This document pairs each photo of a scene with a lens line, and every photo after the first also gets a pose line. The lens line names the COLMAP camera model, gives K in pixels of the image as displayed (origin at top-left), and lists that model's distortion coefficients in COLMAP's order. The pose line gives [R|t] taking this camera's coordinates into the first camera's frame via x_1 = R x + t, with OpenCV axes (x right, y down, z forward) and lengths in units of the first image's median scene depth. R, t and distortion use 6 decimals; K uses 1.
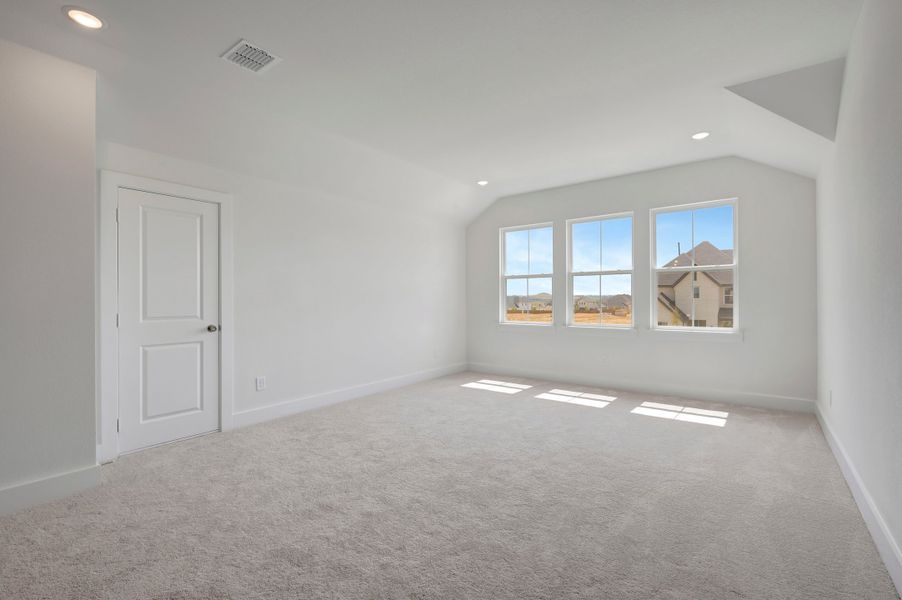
lens RADIAL K [[401.5, 0, 444.2], [0, 401.5, 301.6], [0, 0, 1]] dist [0.005392, 0.000092]
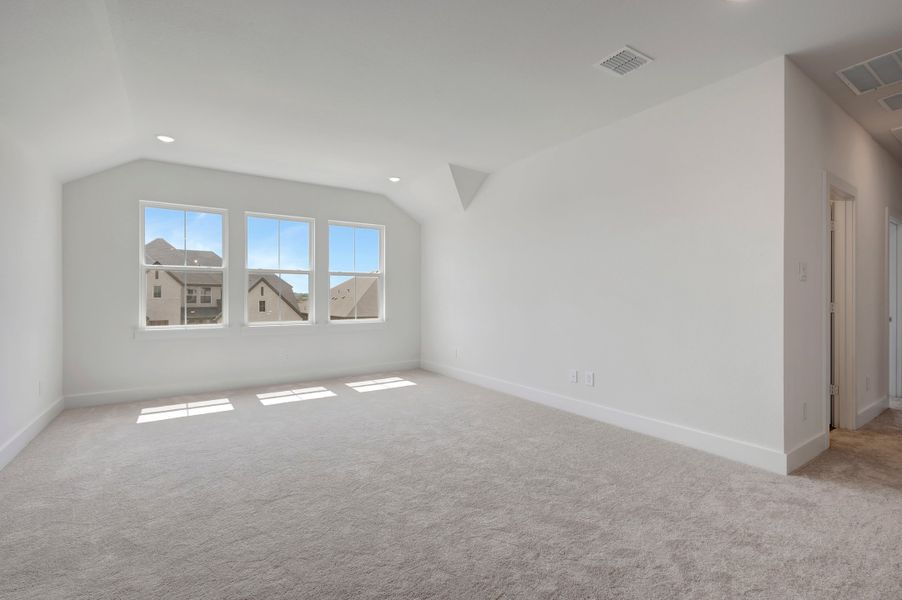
lens RADIAL K [[369.5, 0, 450.5], [0, 369.5, 300.1], [0, 0, 1]] dist [-0.001084, -0.000047]
pose [[0.334634, 0.002649, 0.942344, -0.307376], [-0.001396, 0.999996, -0.002315, 0.002072], [-0.942347, -0.000541, 0.334637, 0.241314]]
